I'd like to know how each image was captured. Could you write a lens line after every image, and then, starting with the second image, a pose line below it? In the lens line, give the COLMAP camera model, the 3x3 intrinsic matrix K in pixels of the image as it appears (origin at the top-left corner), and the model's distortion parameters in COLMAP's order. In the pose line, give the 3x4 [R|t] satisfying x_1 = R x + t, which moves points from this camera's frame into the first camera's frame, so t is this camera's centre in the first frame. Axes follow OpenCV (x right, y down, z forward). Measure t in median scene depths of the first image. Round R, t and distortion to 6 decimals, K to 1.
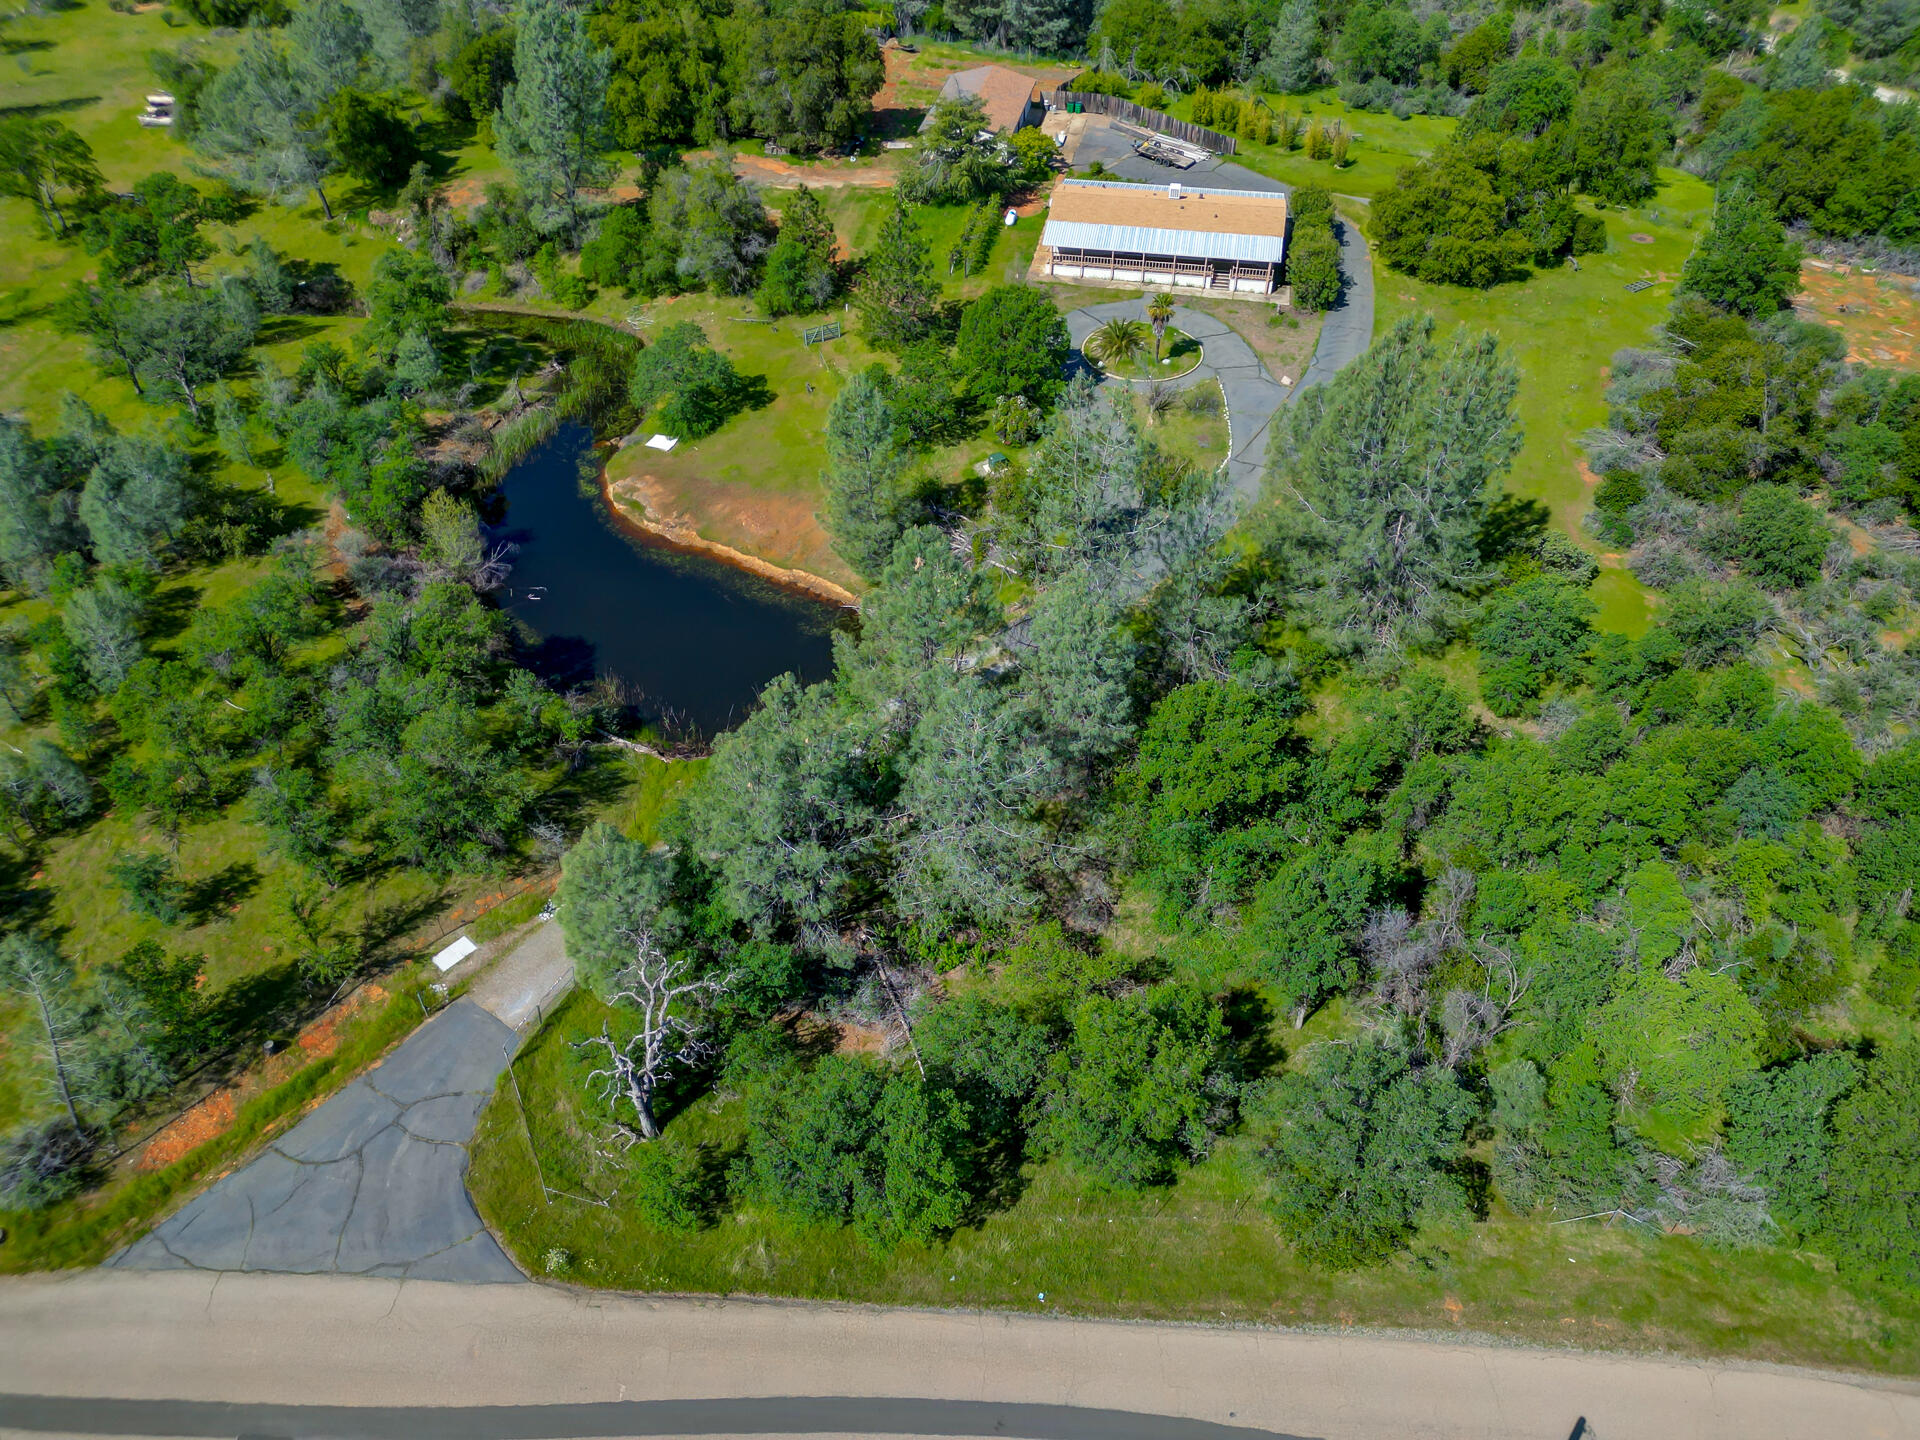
lens RADIAL K [[1345.4, 0, 960.0], [0, 1345.4, 720.0], [0, 0, 1]] dist [0.070841, -0.066127]
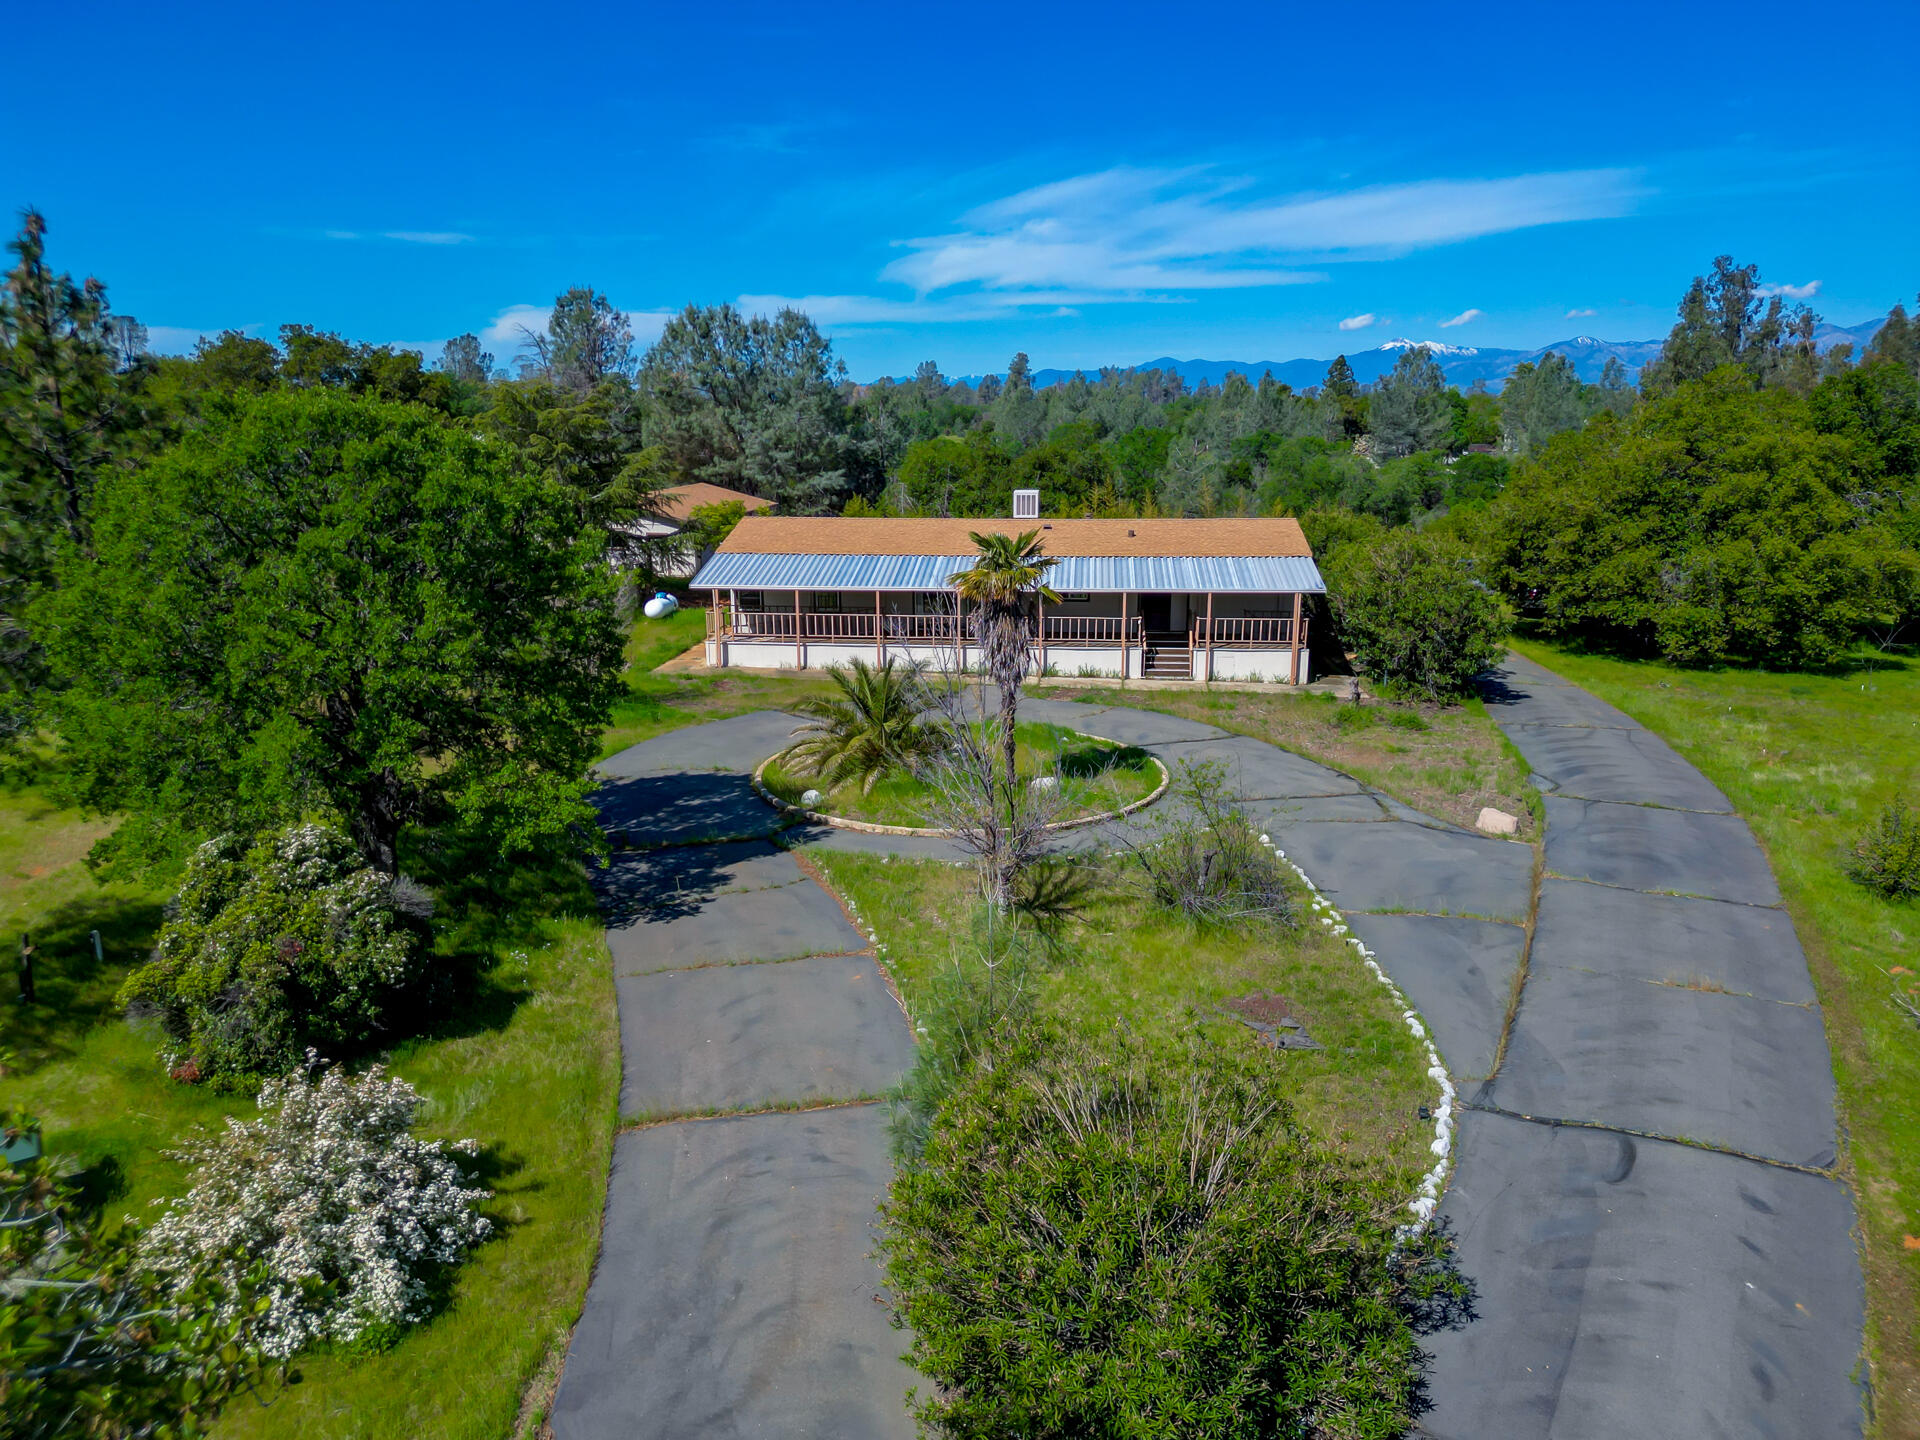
lens RADIAL K [[1334.1, 0, 960.0], [0, 1334.1, 720.0], [0, 0, 1]] dist [0.079957, -0.077736]
pose [[0.995683, -0.020088, 0.090624, 0.101736], [0.062884, 0.864104, -0.499370, -0.128962], [-0.068278, 0.502912, 0.861636, 0.698796]]
